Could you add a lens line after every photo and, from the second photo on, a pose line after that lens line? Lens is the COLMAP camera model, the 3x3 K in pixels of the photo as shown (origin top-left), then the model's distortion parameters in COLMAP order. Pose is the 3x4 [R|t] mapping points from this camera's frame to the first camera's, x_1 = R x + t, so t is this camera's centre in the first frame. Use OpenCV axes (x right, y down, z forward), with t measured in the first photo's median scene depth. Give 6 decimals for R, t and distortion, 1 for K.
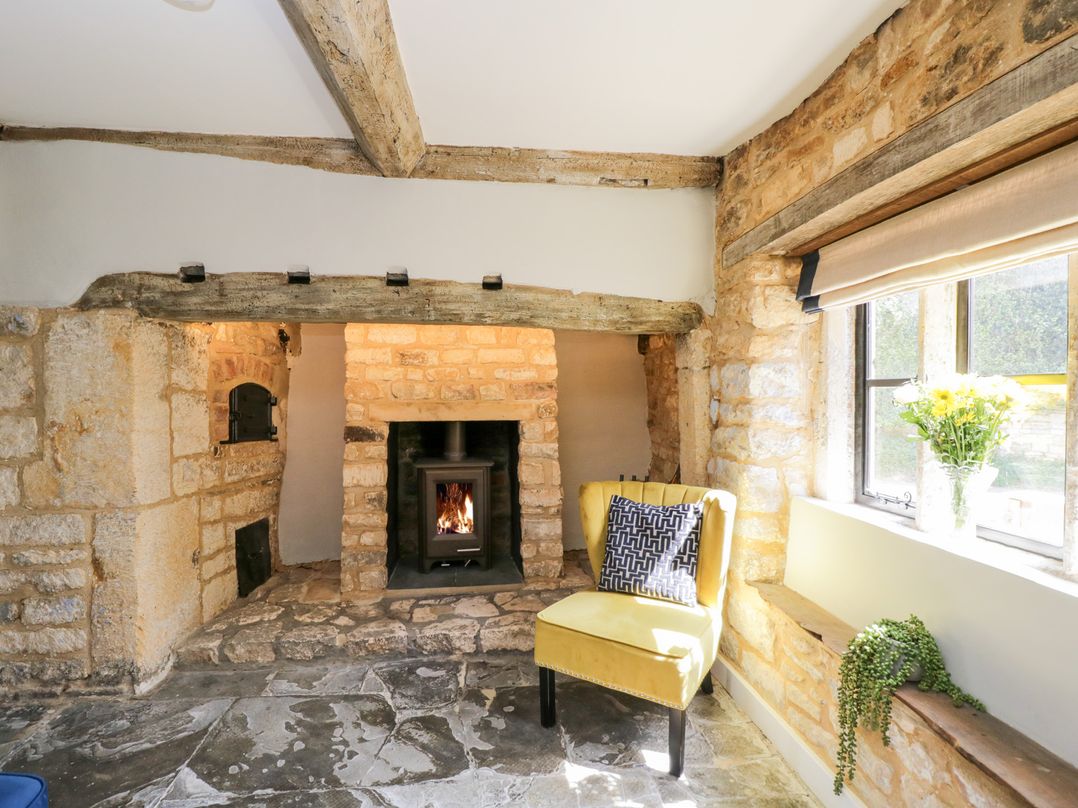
lens RADIAL K [[569.9, 0, 533.7], [0, 569.9, 405.4], [0, 0, 1]] dist [0.001618, -0.015245]
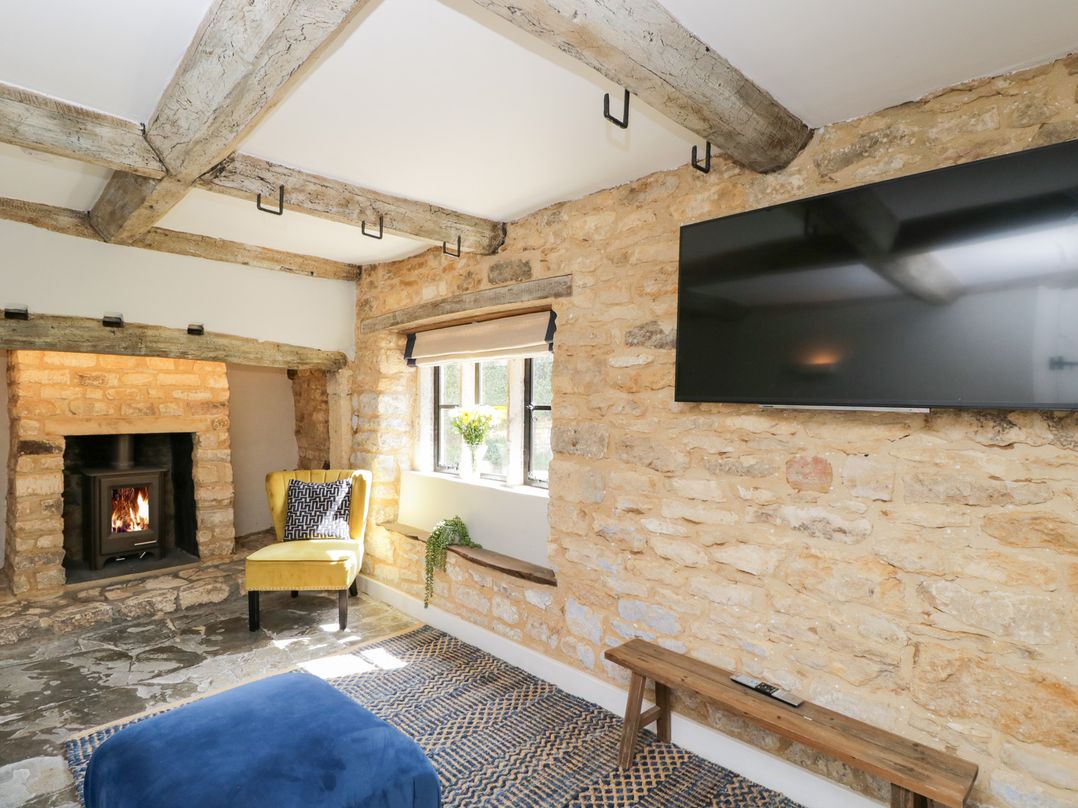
lens RADIAL K [[569.9, 0, 533.7], [0, 569.9, 405.4], [0, 0, 1]] dist [0.001618, -0.015245]
pose [[0.784840, 0.006117, 0.619668, -0.292034], [0.007020, 0.999799, -0.018760, -0.004579], [-0.619658, 0.019073, 0.784640, -0.582153]]
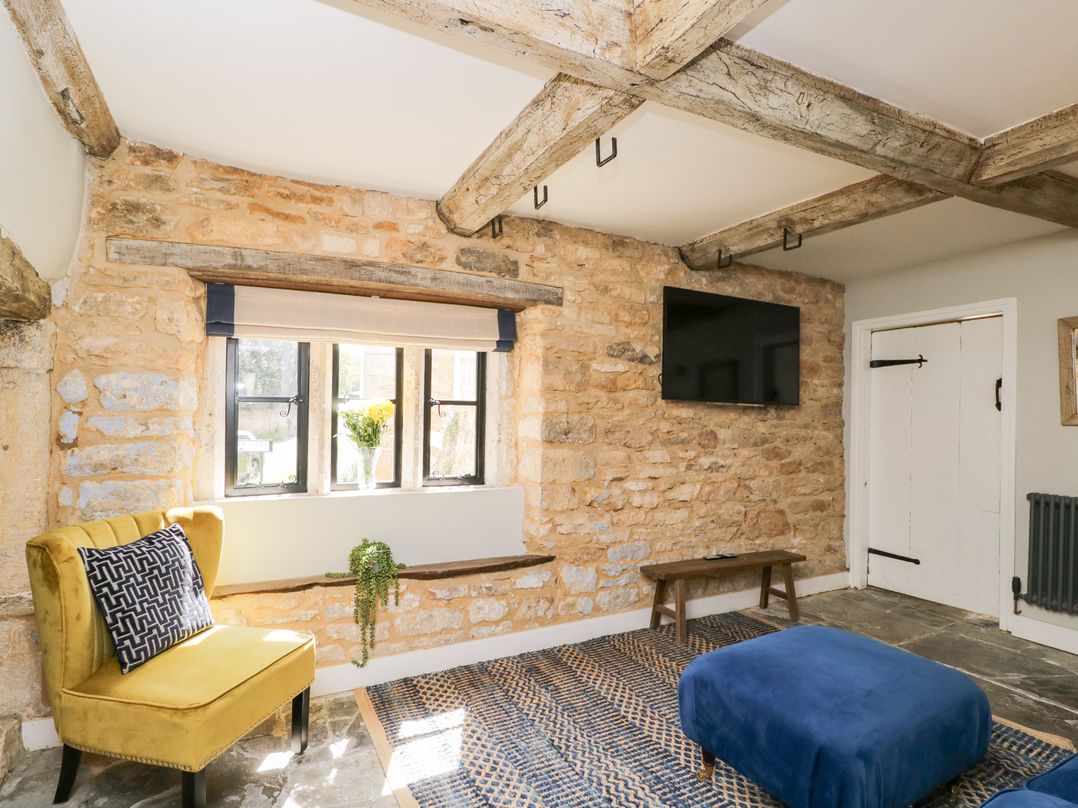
lens RADIAL K [[569.9, 0, 533.7], [0, 569.9, 405.4], [0, 0, 1]] dist [0.001618, -0.015245]
pose [[-0.354434, 0.009613, 0.935031, -0.721471], [0.012801, 0.999903, -0.005428, -0.007888], [-0.934993, 0.010045, -0.354523, 0.731542]]
